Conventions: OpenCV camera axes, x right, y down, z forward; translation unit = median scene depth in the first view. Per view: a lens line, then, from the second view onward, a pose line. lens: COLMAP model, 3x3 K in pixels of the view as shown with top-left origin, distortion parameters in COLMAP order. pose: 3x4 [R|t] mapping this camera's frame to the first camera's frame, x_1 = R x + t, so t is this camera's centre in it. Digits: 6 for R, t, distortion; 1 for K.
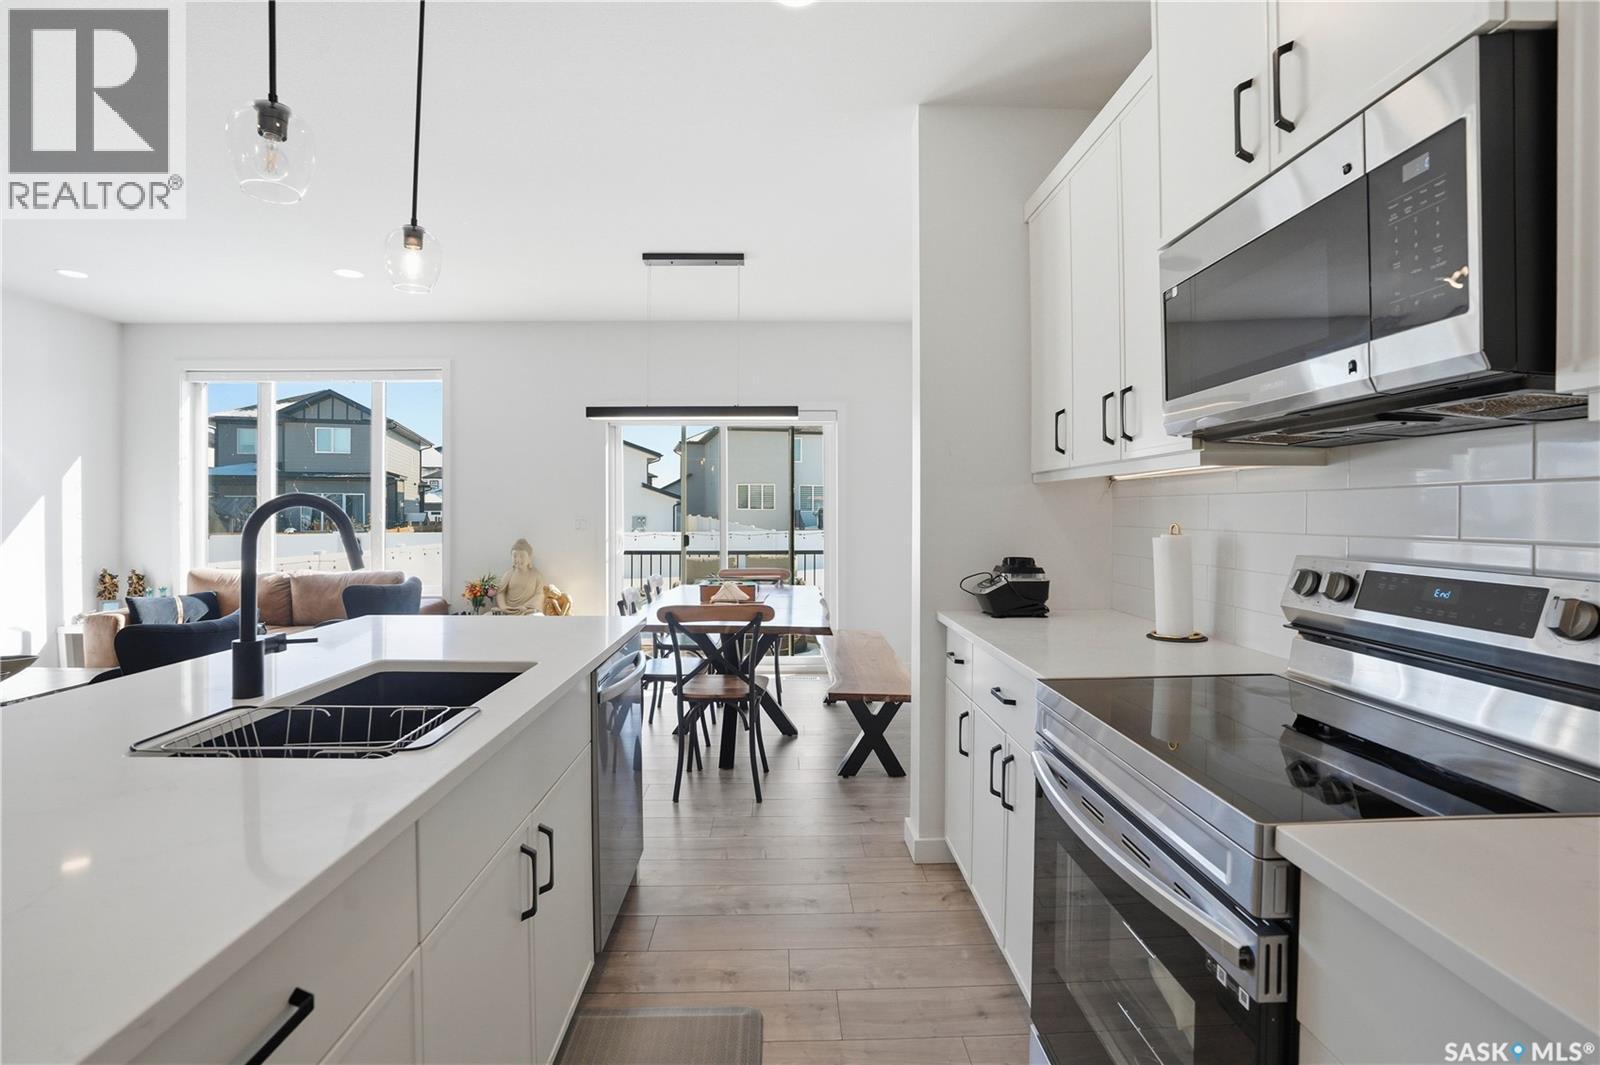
lens RADIAL K [[746.7, 0, 805.0], [0, 746.7, 522.4], [0, 0, 1]] dist [-0.070259, 0.027282]
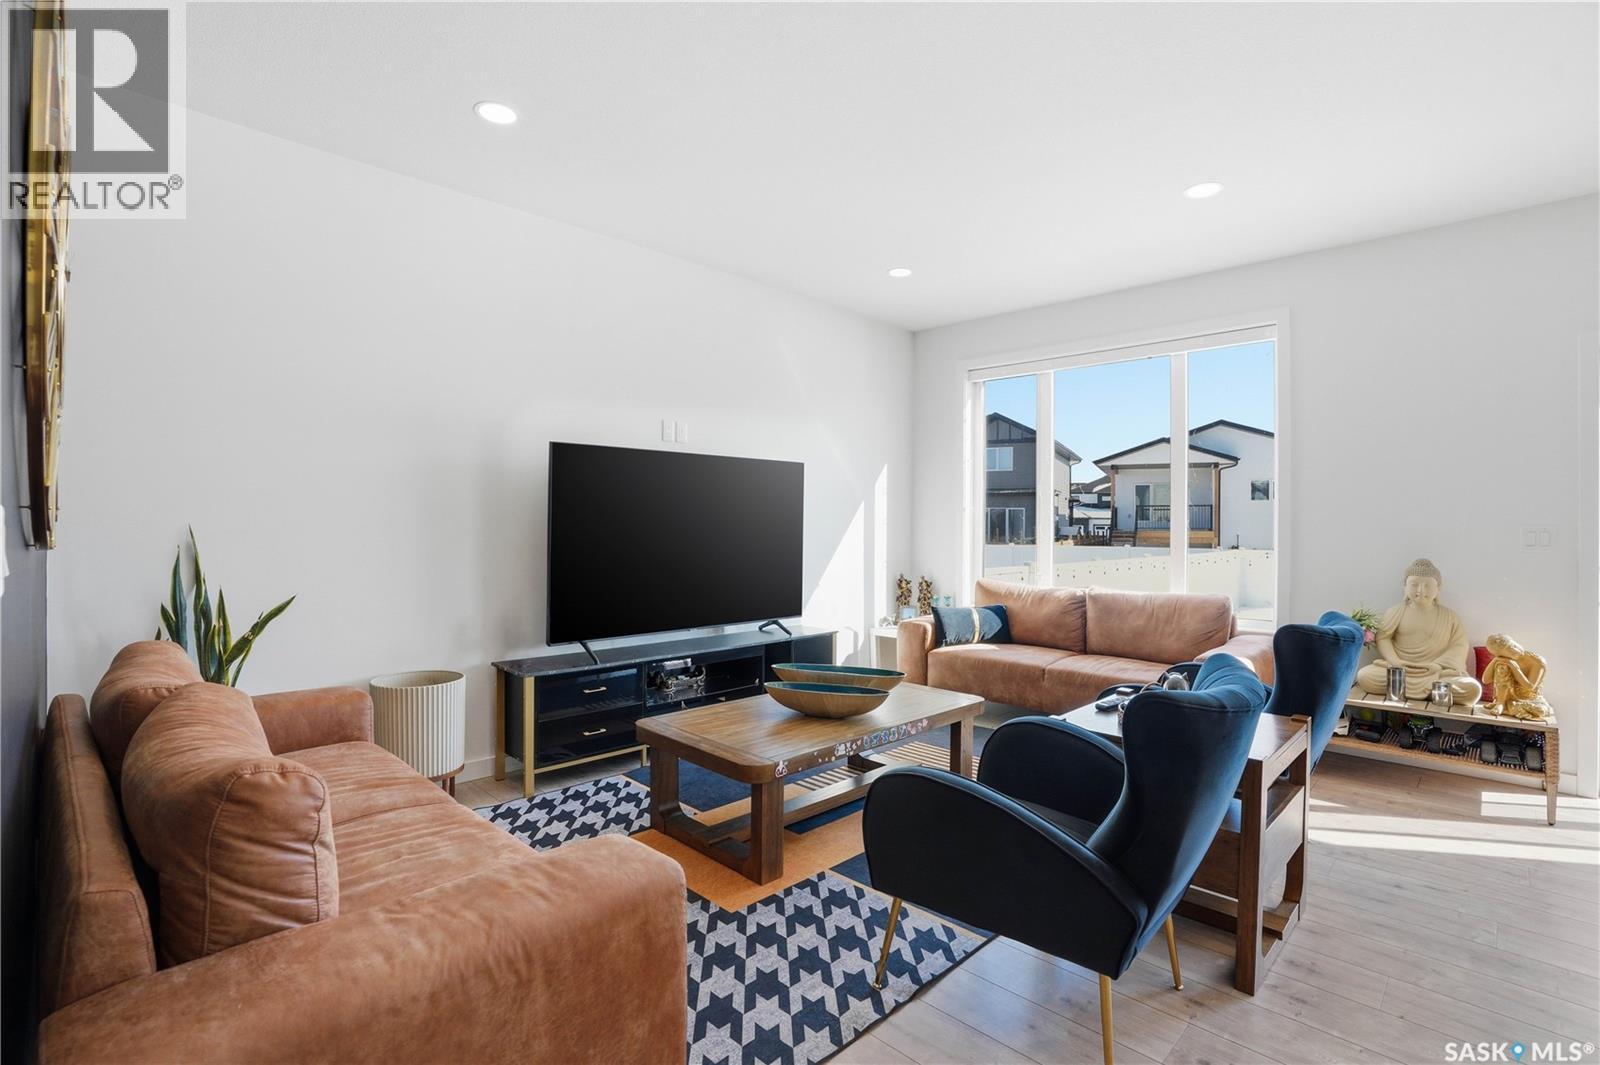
lens RADIAL K [[746.7, 0, 805.0], [0, 746.7, 522.4], [0, 0, 1]] dist [-0.070259, 0.027282]
pose [[0.691795, 0.002816, -0.722089, -0.318960], [-0.017693, 0.999758, -0.013052, 0.008821], [0.721878, 0.021805, 0.691677, 0.174518]]
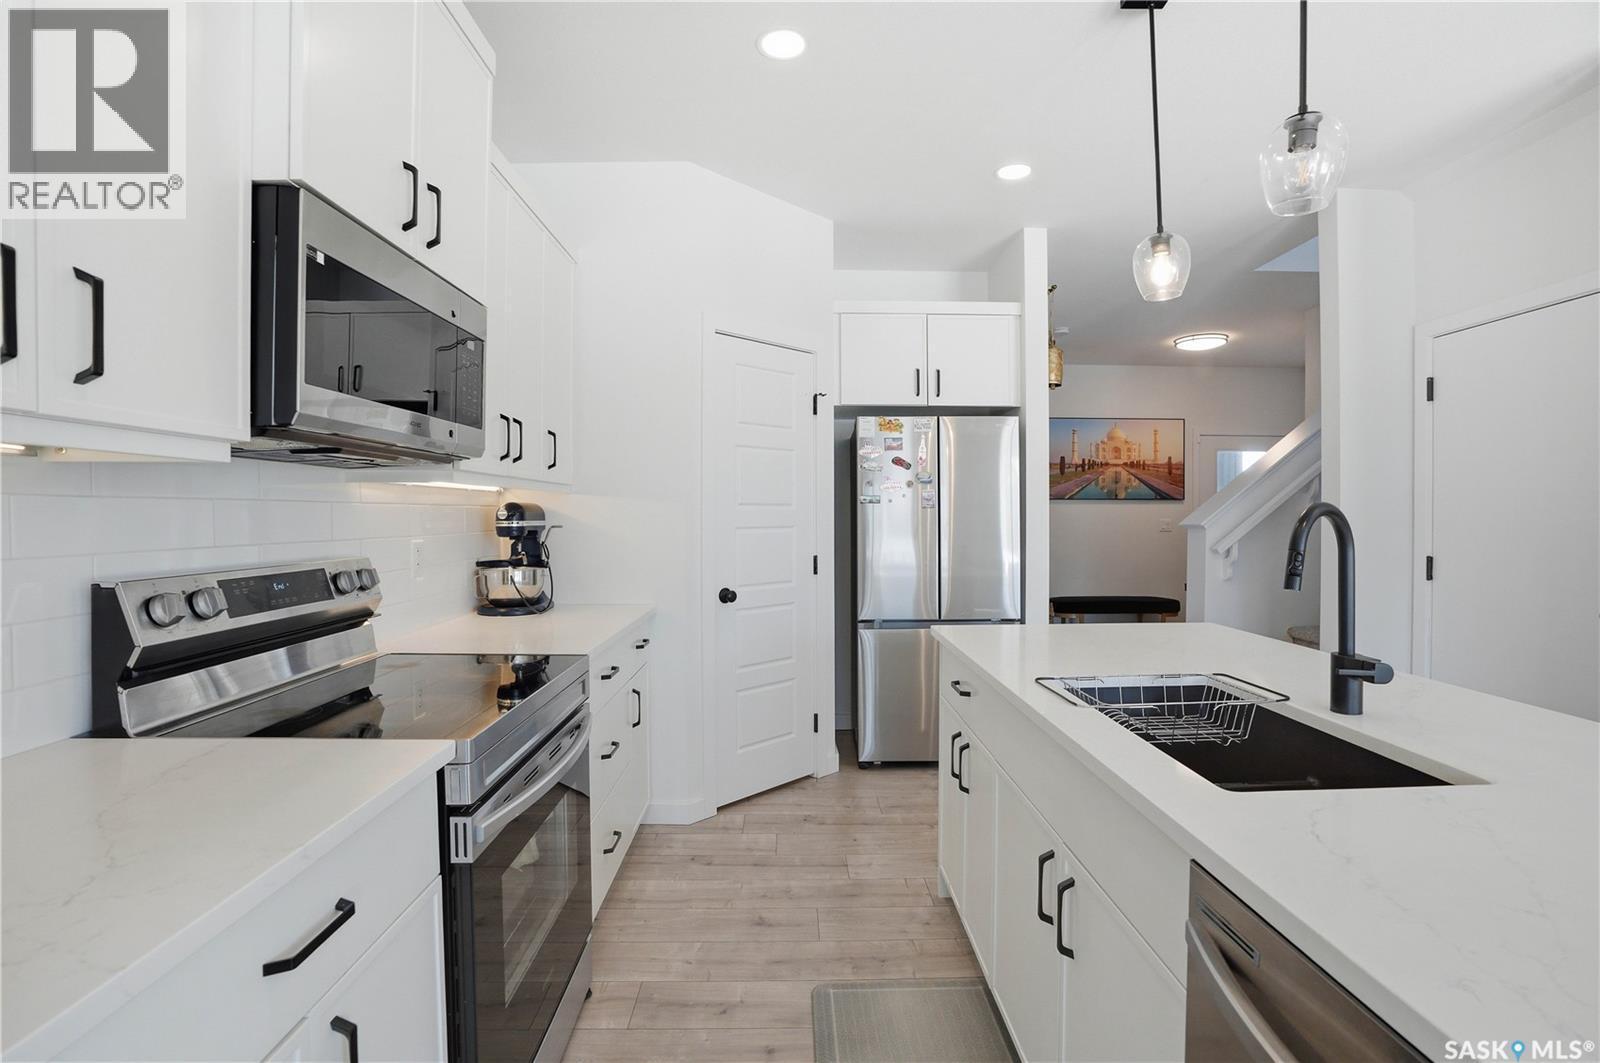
lens RADIAL K [[746.7, 0, 805.0], [0, 746.7, 521.4], [0, 0, 1]] dist [-0.070259, 0.027282]
pose [[-0.999951, 0.001753, 0.009745, -0.014576], [0.001992, 0.999698, 0.024513, -0.010184], [-0.009699, 0.024531, -0.999652, 0.522817]]
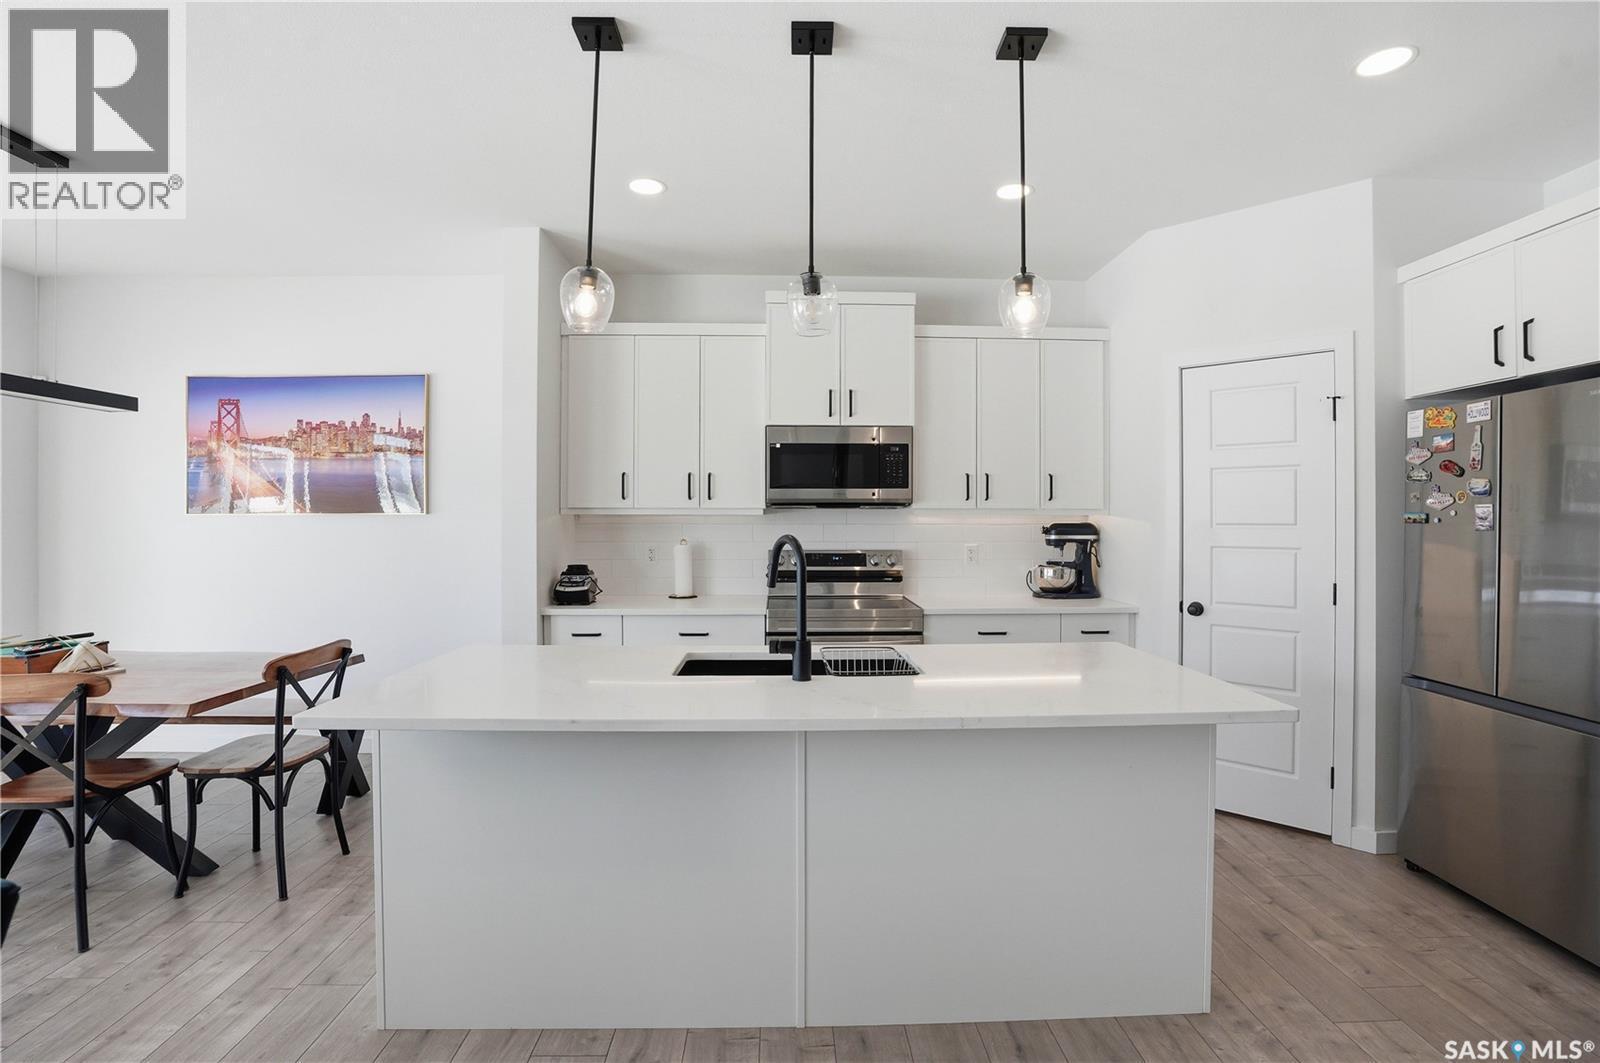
lens RADIAL K [[757.0, 0, 805.2], [0, 757.0, 520.4], [0, 0, 1]] dist [-0.069537, 0.028116]
pose [[0.003061, -0.003519, 0.999989, -0.595376], [0.013501, 0.999903, 0.003478, -0.019614], [-0.999904, 0.013490, 0.003108, 0.259497]]
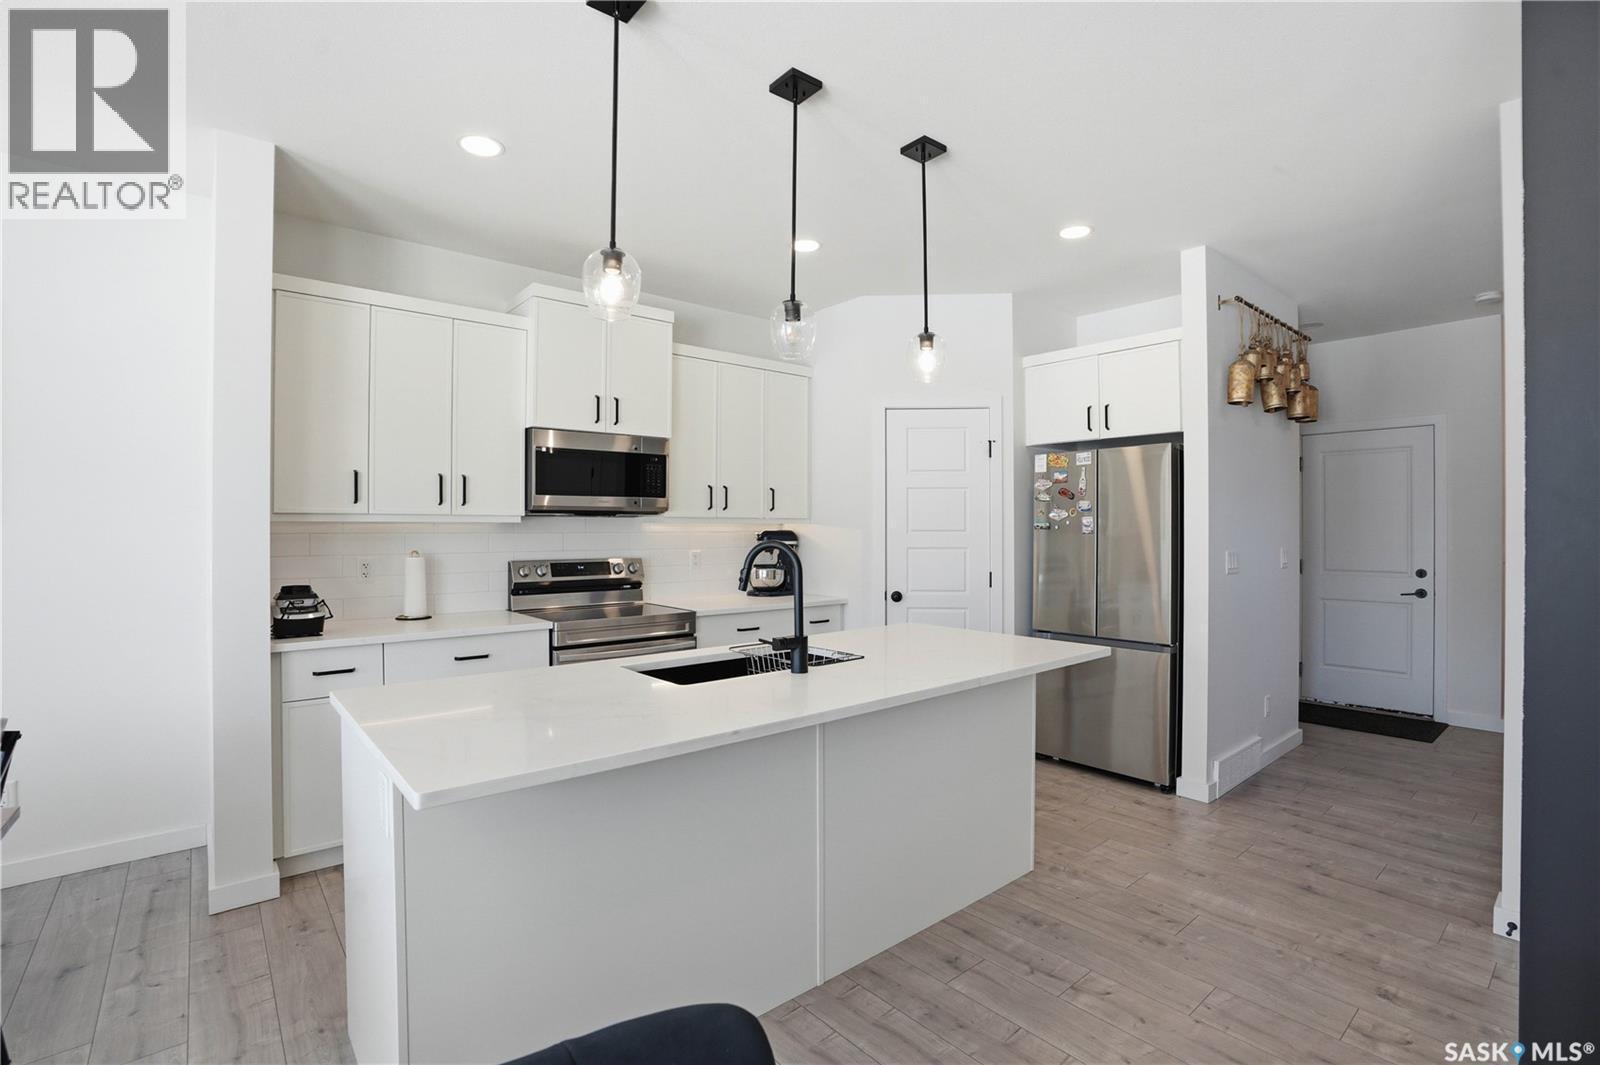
lens RADIAL K [[746.7, 0, 805.0], [0, 746.7, 522.4], [0, 0, 1]] dist [-0.070259, 0.027282]
pose [[-0.622126, 0.006421, 0.782891, -0.538540], [0.011471, 0.999934, 0.000914, -0.020776], [-0.782833, 0.009549, -0.622158, 0.523553]]
